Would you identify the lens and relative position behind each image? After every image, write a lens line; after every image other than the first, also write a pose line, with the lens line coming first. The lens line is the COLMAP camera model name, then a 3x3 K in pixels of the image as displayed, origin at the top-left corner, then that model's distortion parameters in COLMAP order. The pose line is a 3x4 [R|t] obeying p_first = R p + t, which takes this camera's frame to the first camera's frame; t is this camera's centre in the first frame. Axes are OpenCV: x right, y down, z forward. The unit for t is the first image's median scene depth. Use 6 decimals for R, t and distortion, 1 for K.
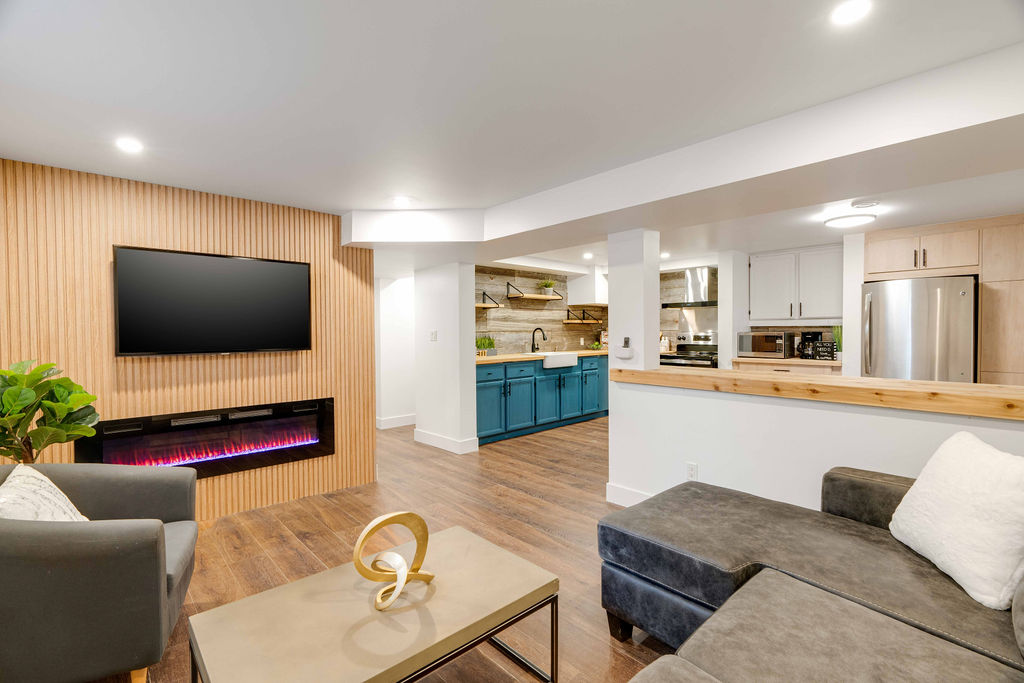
lens RADIAL K [[458.3, 0, 509.1], [0, 458.3, 339.9], [0, 0, 1]] dist [-0.012372, 0.005121]
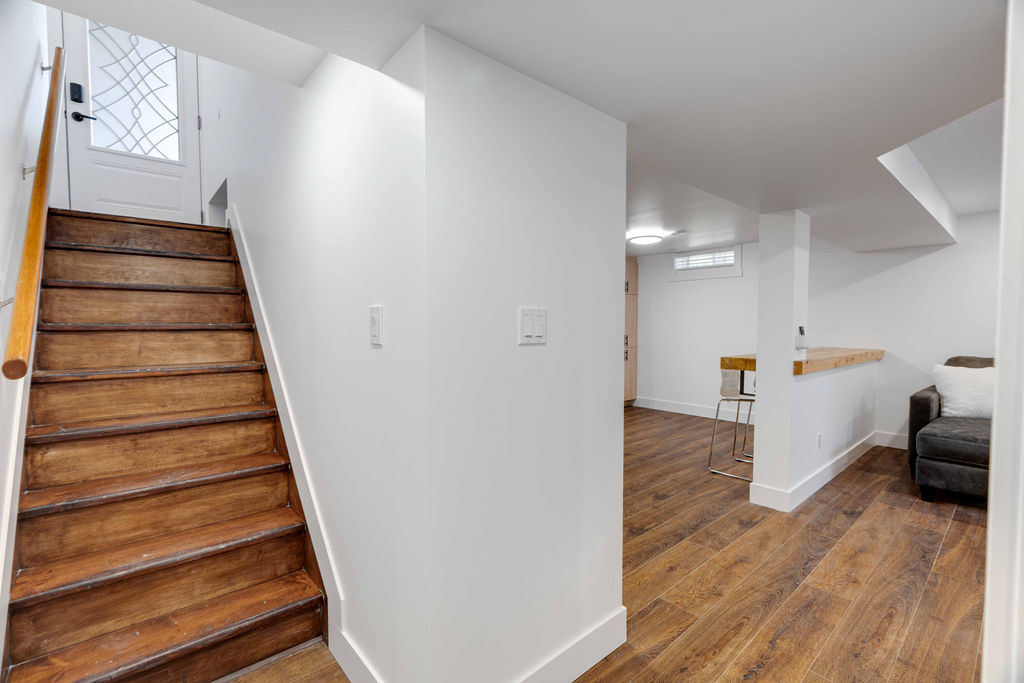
lens RADIAL K [[458.3, 0, 509.1], [0, 458.3, 339.9], [0, 0, 1]] dist [-0.012372, 0.005121]
pose [[0.028475, -0.027883, 0.999206, -0.458565], [0.019173, 0.999442, 0.027343, -0.009304], [-0.999411, 0.018379, 0.028993, 1.036381]]
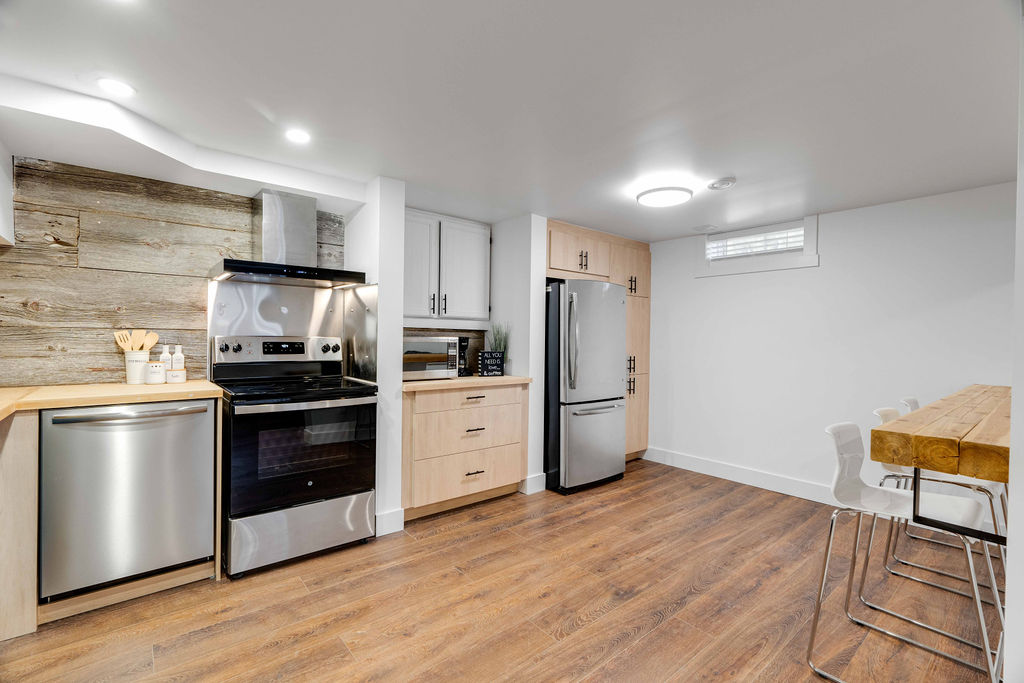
lens RADIAL K [[458.3, 0, 509.1], [0, 458.3, 339.9], [0, 0, 1]] dist [-0.012372, 0.005121]
pose [[0.050743, 0.003851, 0.998704, -0.041055], [0.007189, 0.999965, -0.004221, -0.010432], [-0.998686, 0.007394, 0.050713, 0.934107]]
